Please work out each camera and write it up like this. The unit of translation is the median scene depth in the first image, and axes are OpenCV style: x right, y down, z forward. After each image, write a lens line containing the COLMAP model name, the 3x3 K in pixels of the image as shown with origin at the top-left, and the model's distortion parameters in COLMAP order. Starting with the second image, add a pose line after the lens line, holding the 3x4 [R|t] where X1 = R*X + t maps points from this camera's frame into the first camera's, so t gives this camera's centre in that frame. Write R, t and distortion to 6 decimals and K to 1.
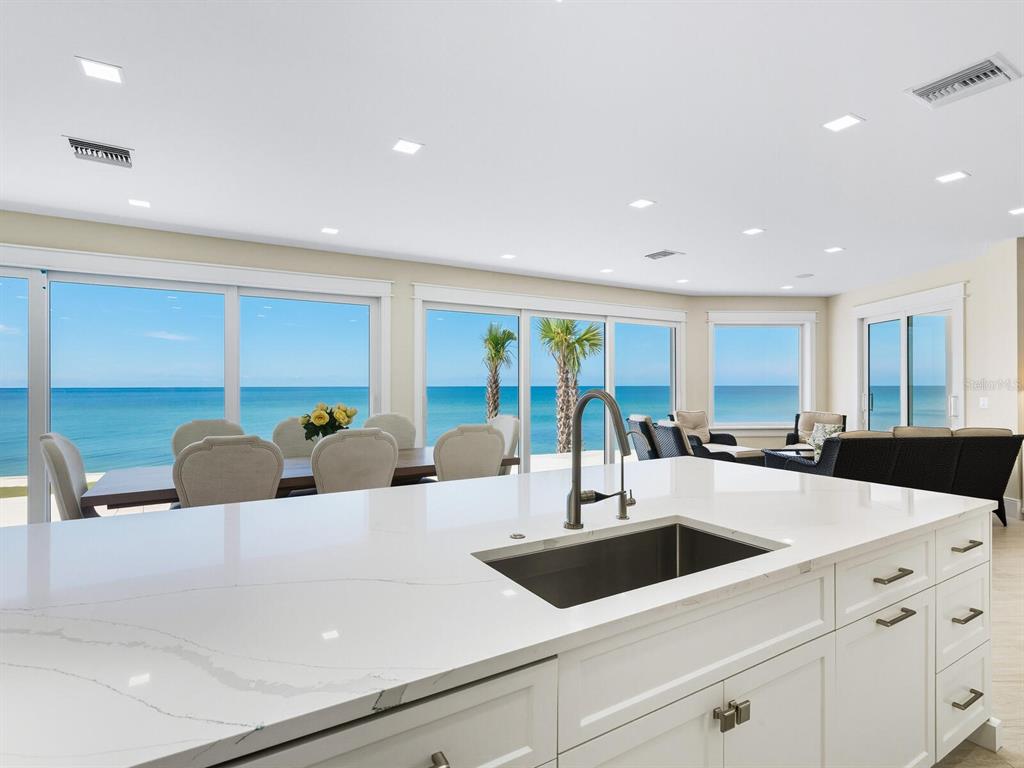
lens RADIAL K [[532.0, 0, 508.7], [0, 532.0, 383.5], [0, 0, 1]] dist [0.004395, 0.000528]
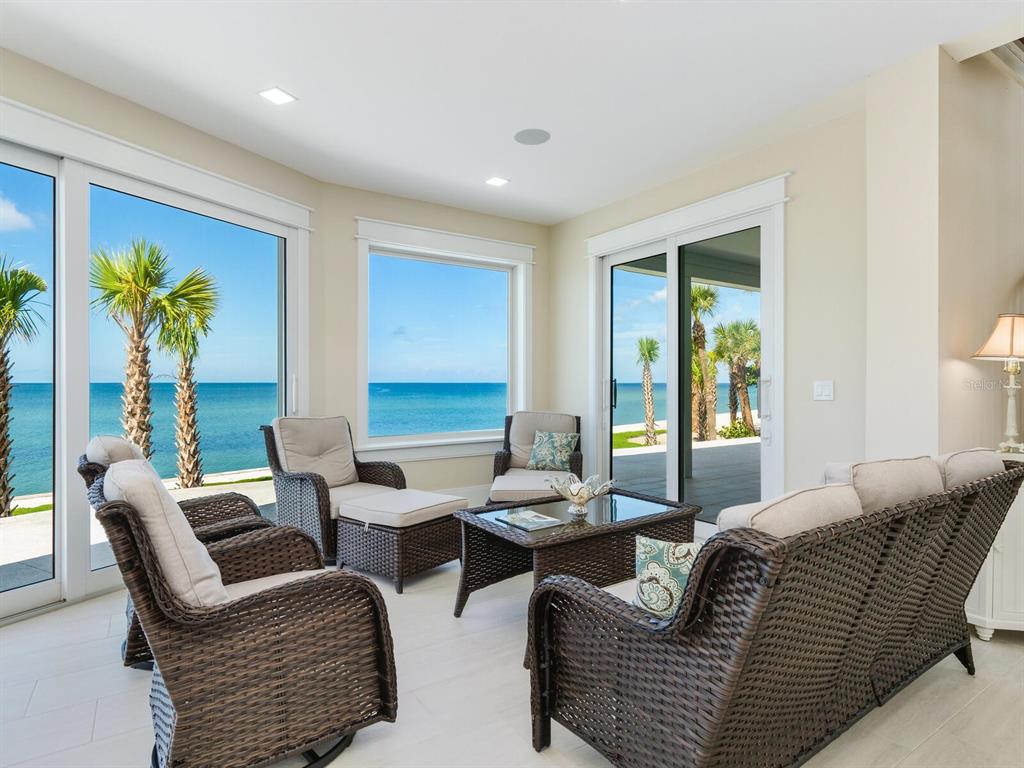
lens RADIAL K [[532.0, 0, 508.7], [0, 532.0, 383.5], [0, 0, 1]] dist [0.004395, 0.000528]
pose [[0.846179, -0.000467, 0.532899, 0.228506], [-0.003130, 0.999978, 0.005846, 0.018422], [-0.532890, -0.006614, 0.846159, 0.497458]]
